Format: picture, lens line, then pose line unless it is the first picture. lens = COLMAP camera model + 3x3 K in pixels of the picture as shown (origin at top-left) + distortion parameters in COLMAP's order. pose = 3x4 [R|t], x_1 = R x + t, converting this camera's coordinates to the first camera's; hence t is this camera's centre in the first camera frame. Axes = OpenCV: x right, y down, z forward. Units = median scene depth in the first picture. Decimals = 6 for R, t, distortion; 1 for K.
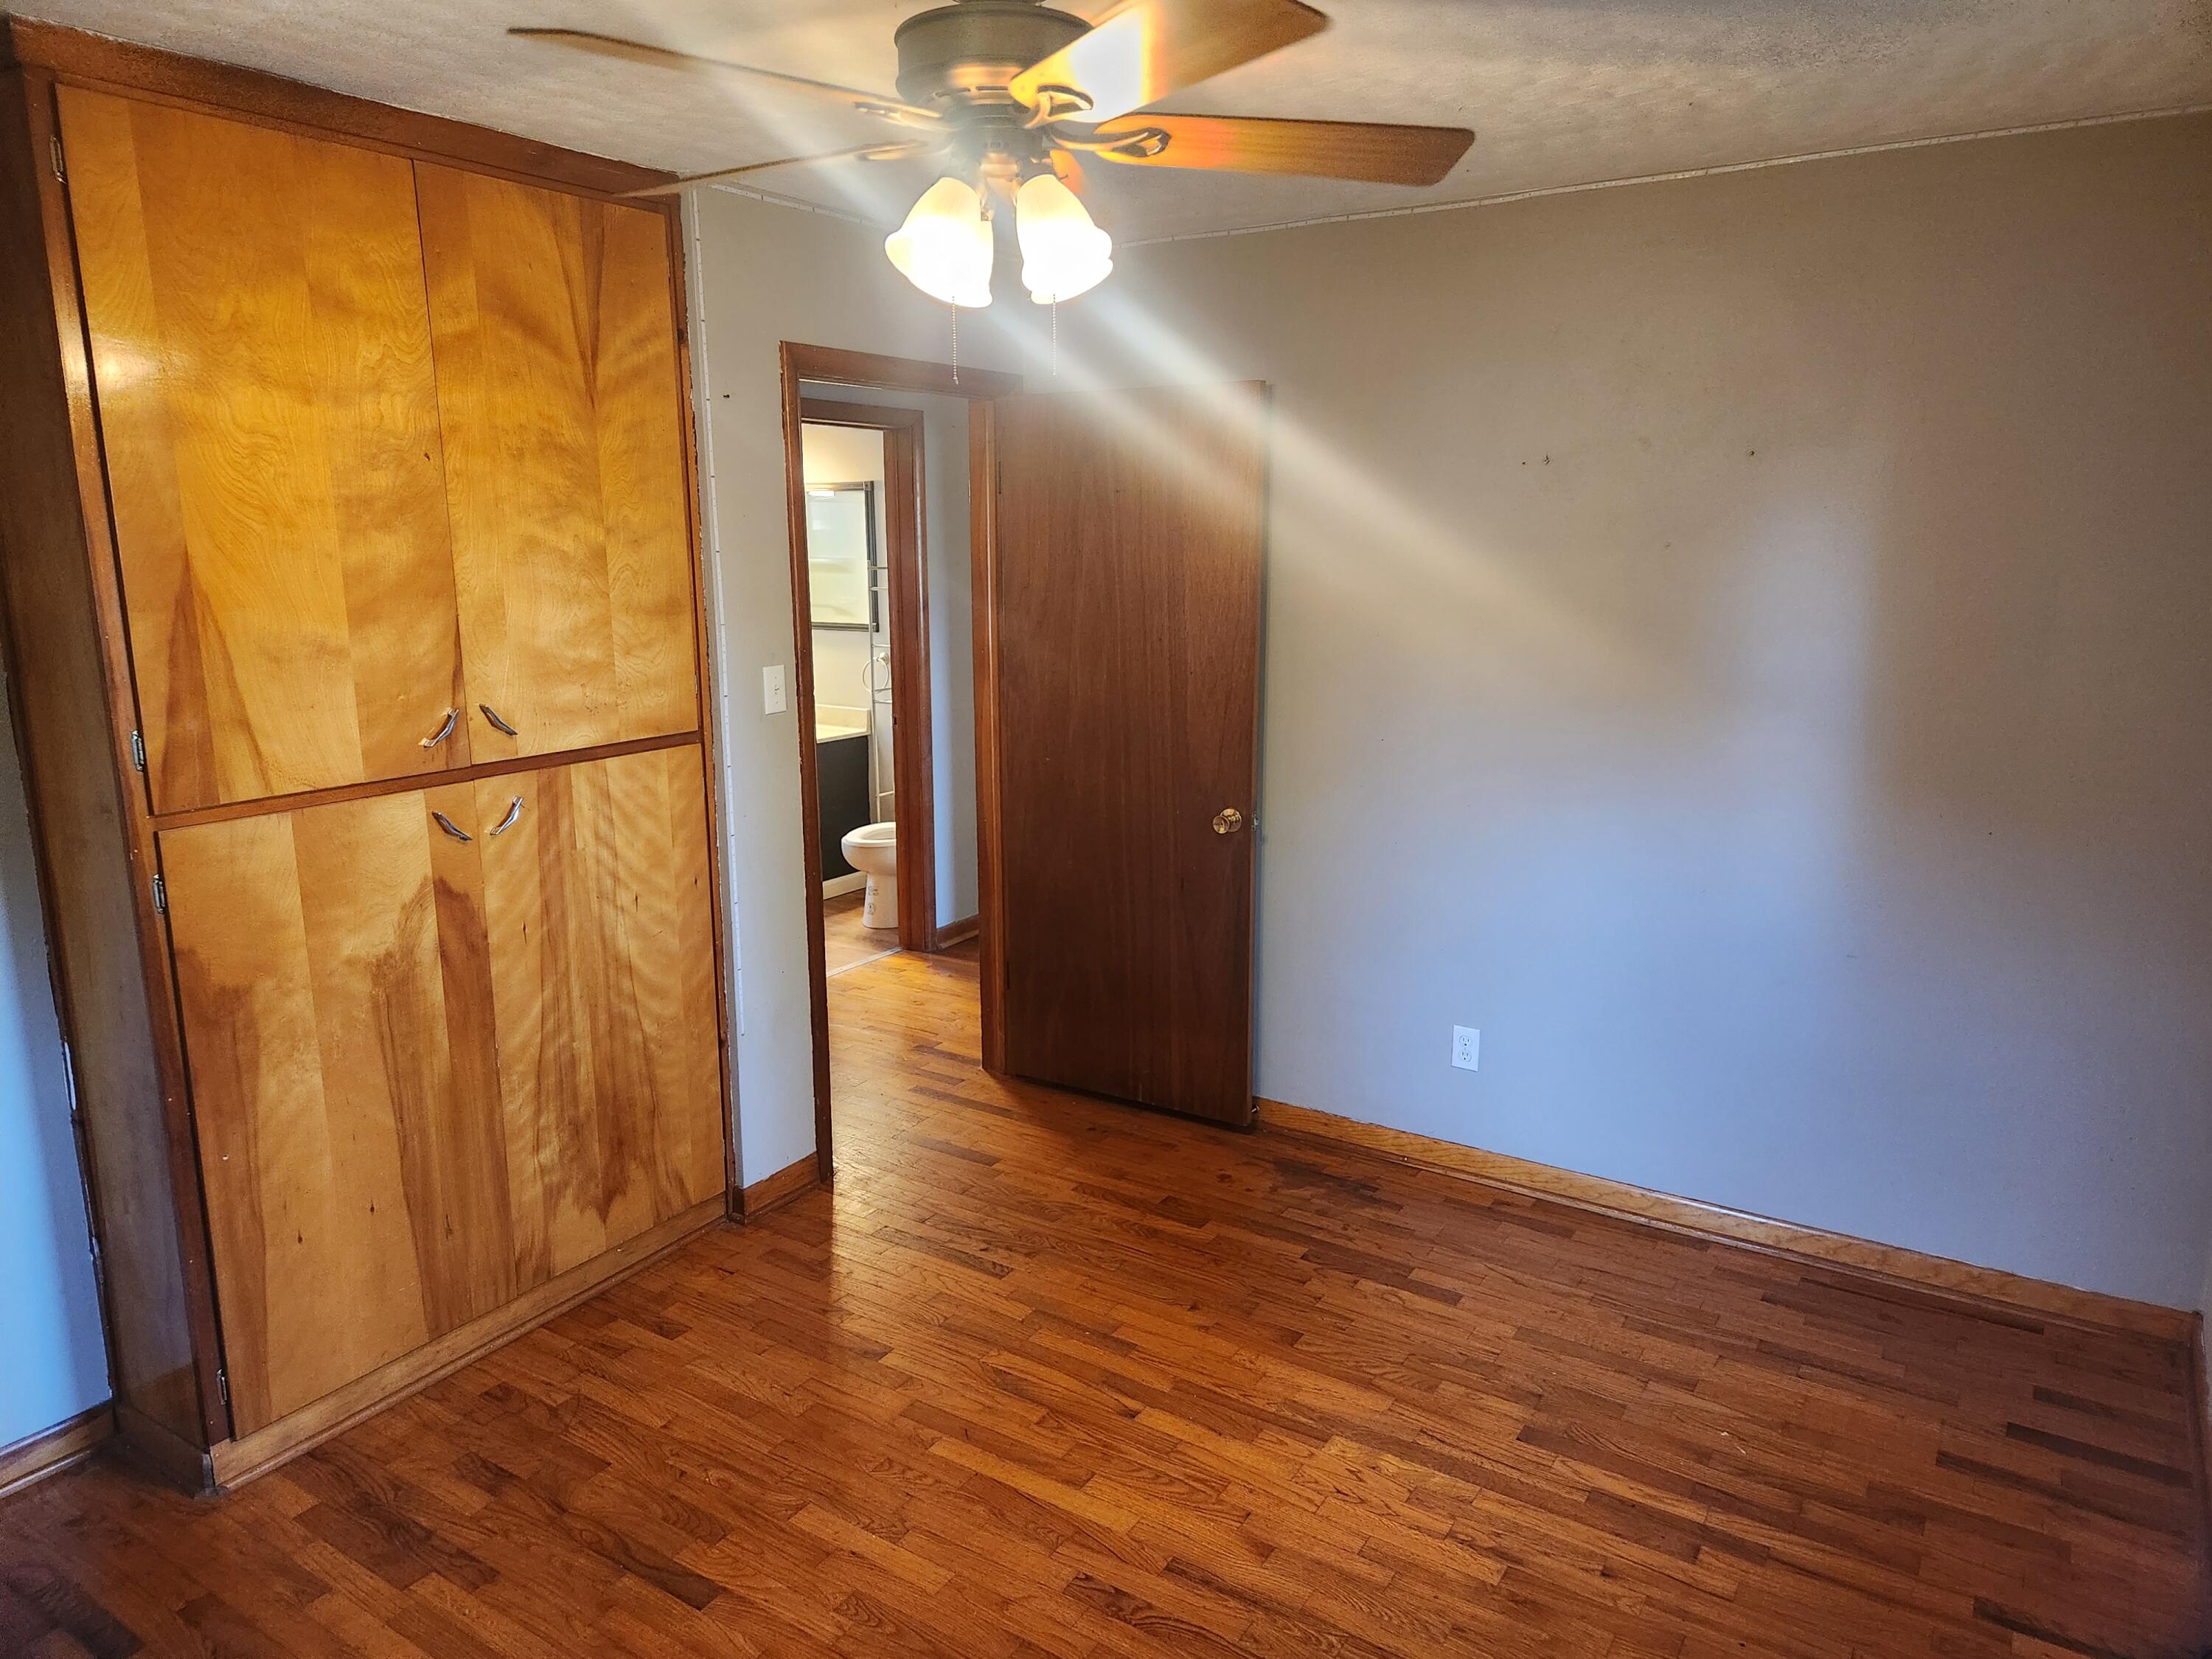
lens RADIAL K [[1479.7, 0, 1085.5], [0, 1479.7, 825.5], [0, 0, 1]] dist [0.078489, -0.064801]
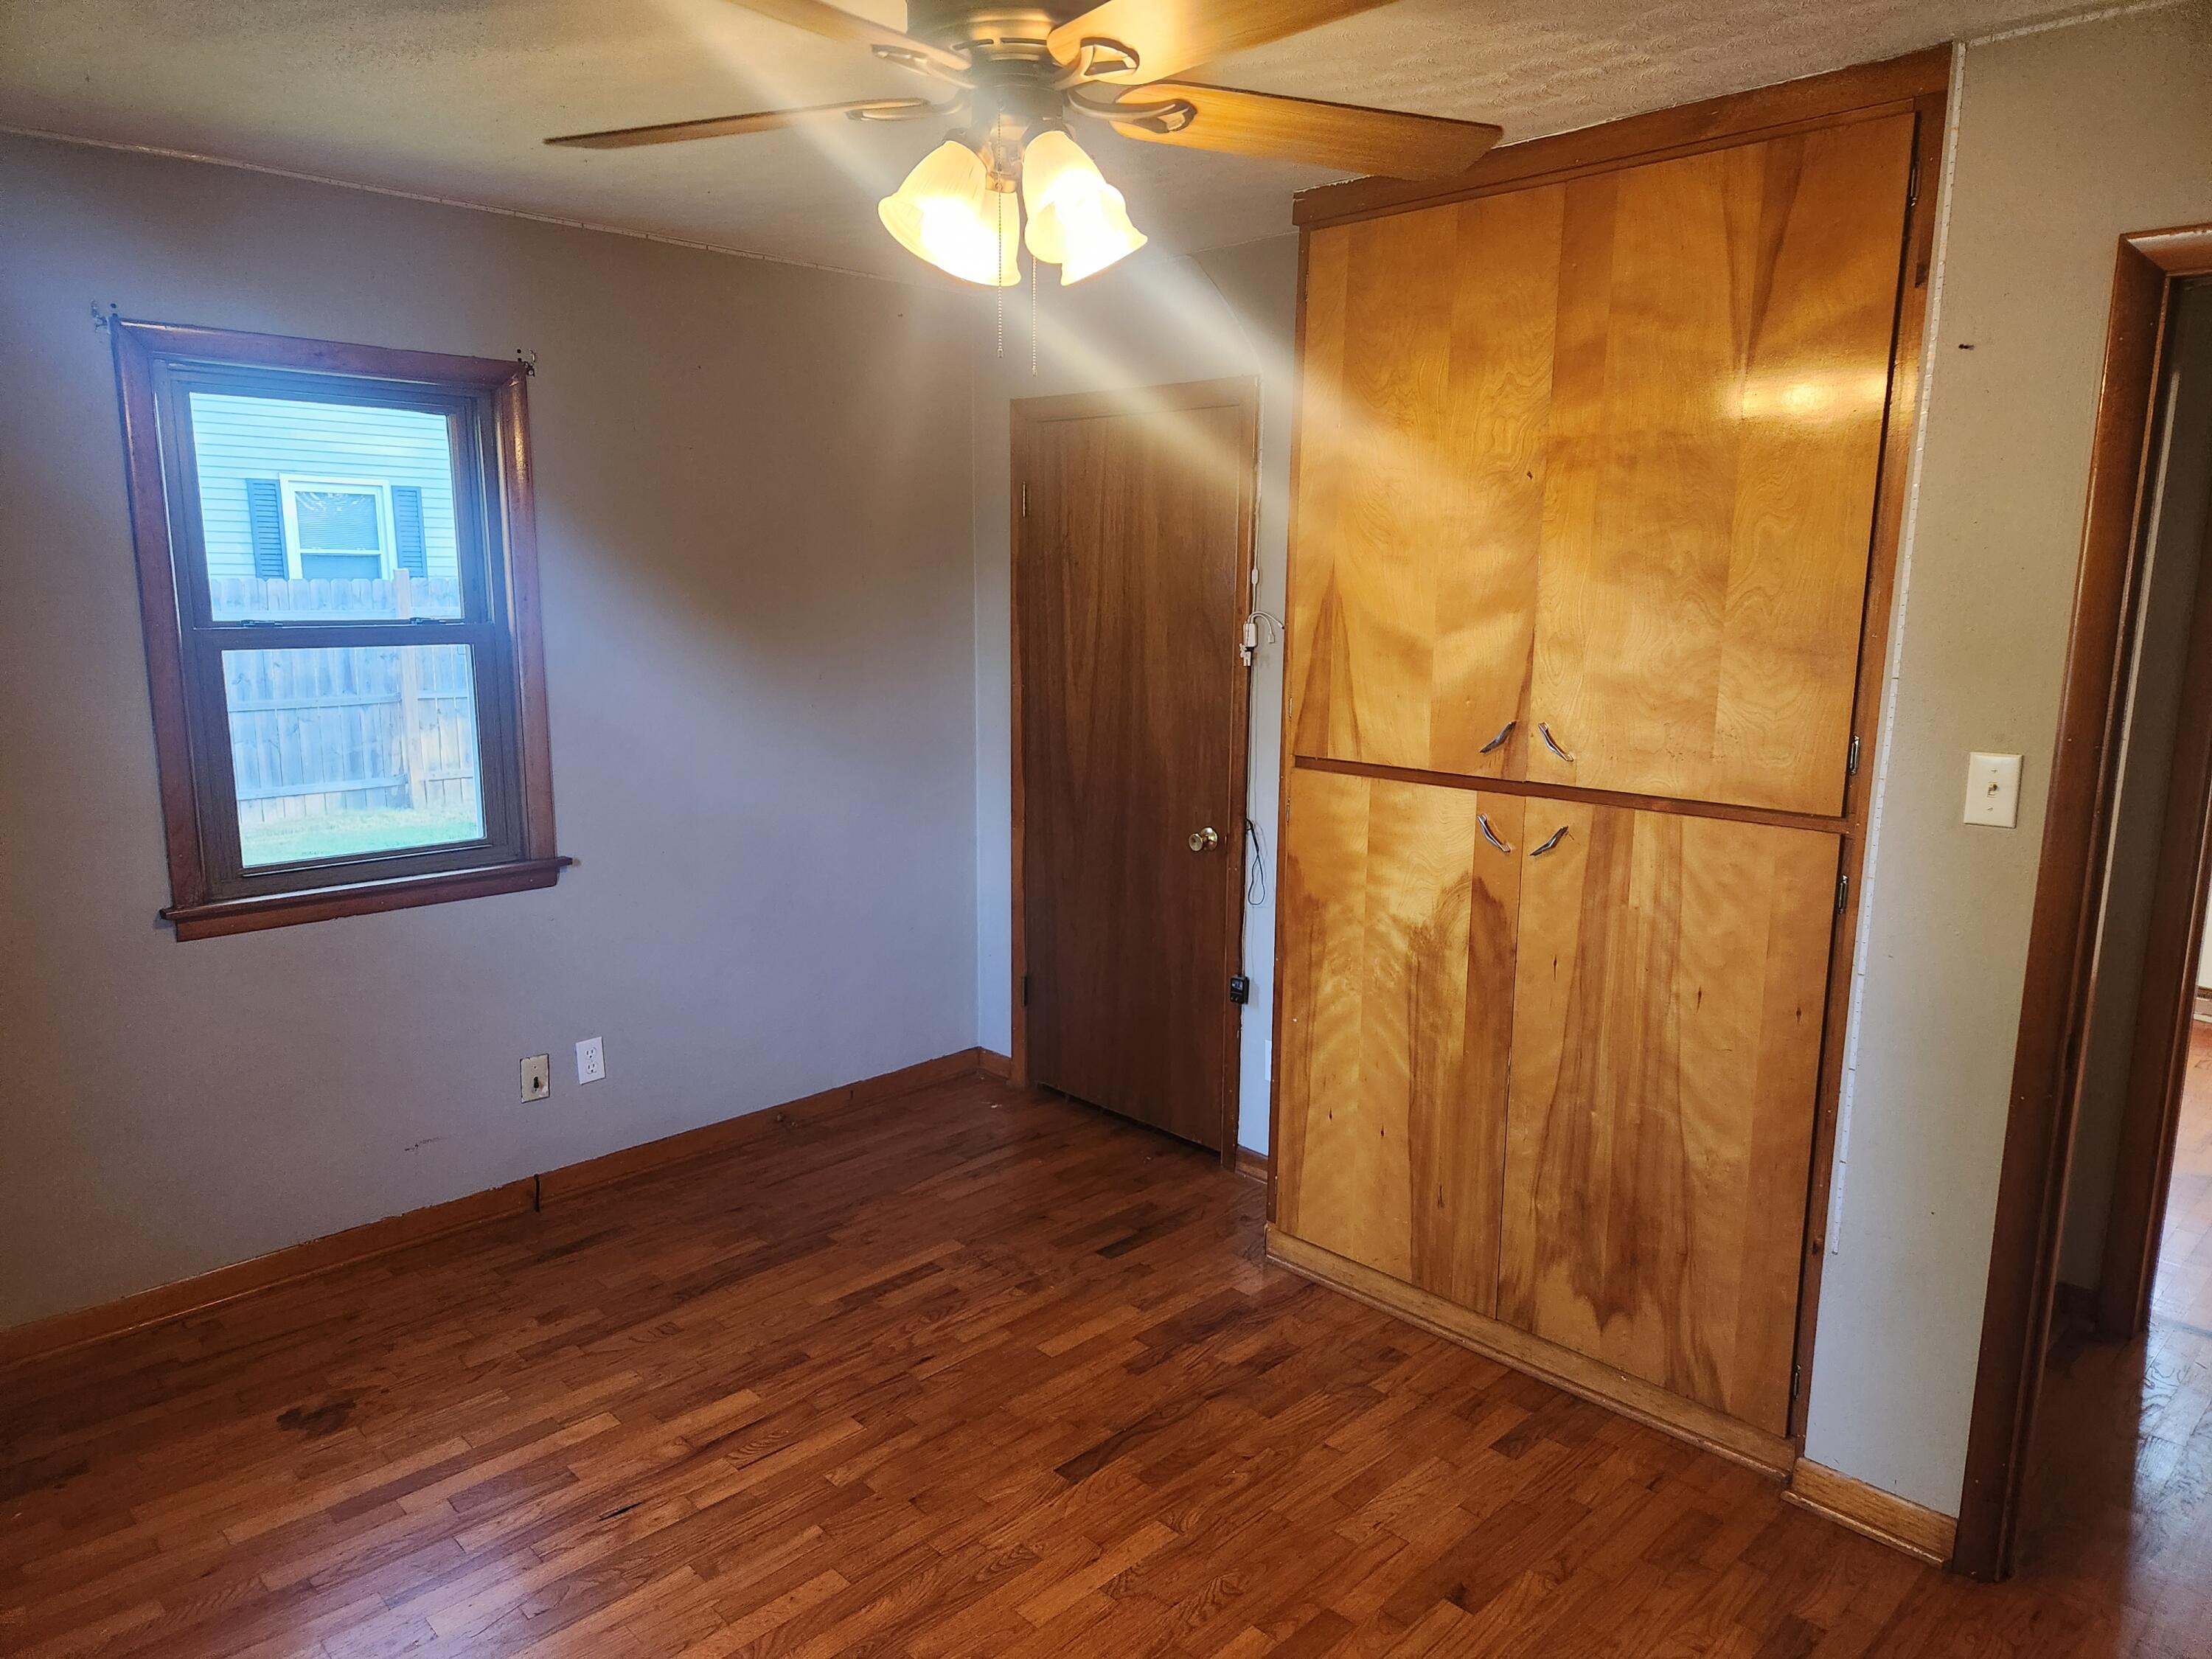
lens RADIAL K [[1479.7, 0, 1085.5], [0, 1479.7, 825.5], [0, 0, 1]] dist [0.078489, -0.064801]
pose [[-0.224219, 0.171465, -0.959336, 0.603486], [-0.203439, 0.954477, 0.218144, -0.165257], [0.953068, 0.244078, -0.179129, 0.883280]]
